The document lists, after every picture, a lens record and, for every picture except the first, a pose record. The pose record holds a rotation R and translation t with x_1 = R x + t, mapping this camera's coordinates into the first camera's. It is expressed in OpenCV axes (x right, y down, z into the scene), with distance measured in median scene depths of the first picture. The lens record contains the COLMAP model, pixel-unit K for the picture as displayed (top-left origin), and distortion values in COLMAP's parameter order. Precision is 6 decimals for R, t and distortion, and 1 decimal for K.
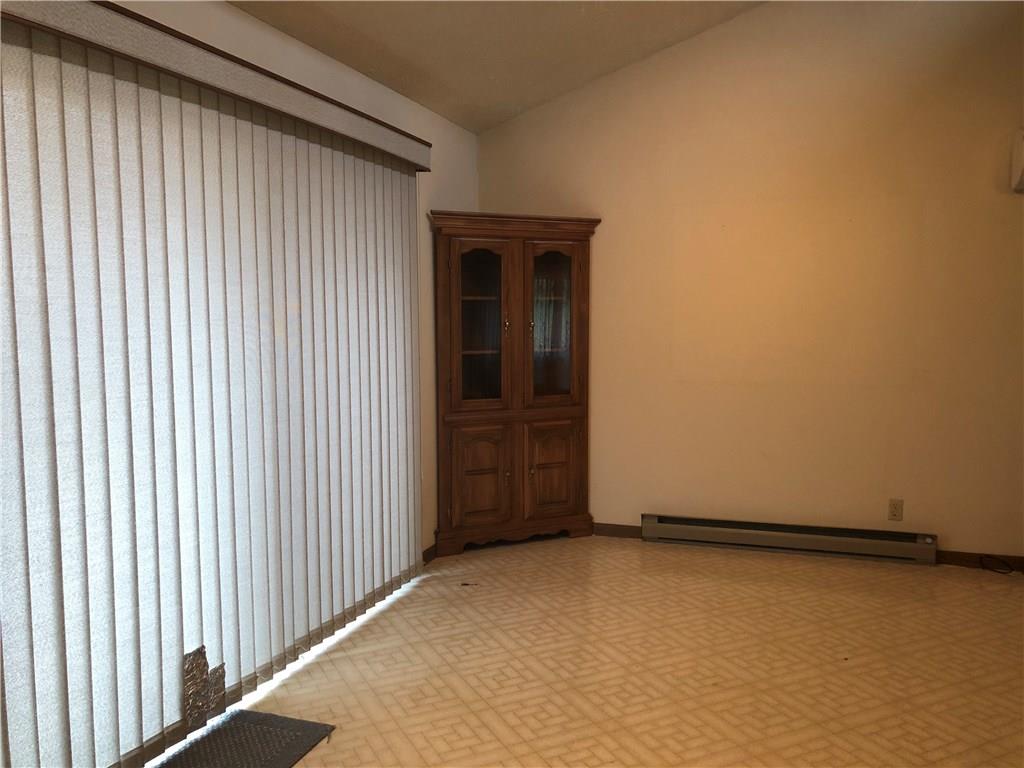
lens RADIAL K [[831.9, 0, 513.0], [0, 831.9, 379.6], [0, 0, 1]] dist [0.004734, 0.000976]
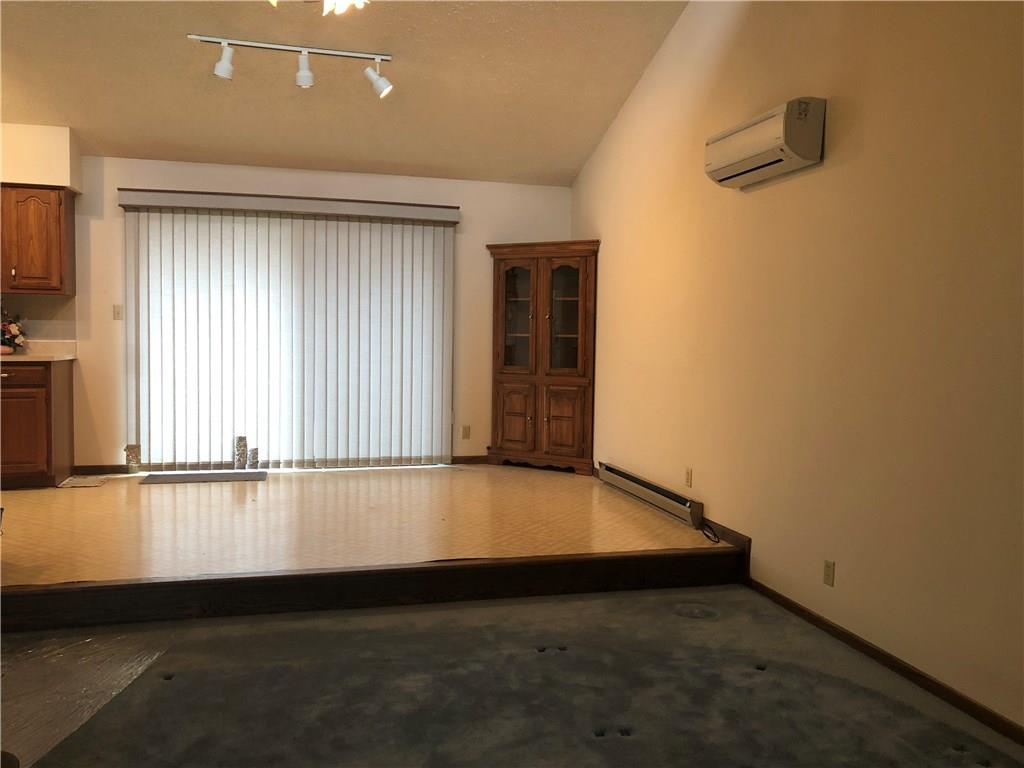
lens RADIAL K [[831.9, 0, 512.3], [0, 831.9, 385.5], [0, 0, 1]] dist [0.004734, 0.000976]
pose [[0.555191, 0.067249, -0.829000, 1.192652], [-0.086369, 0.995999, 0.022954, 0.024034], [0.827226, 0.058856, 0.558778, 0.148911]]
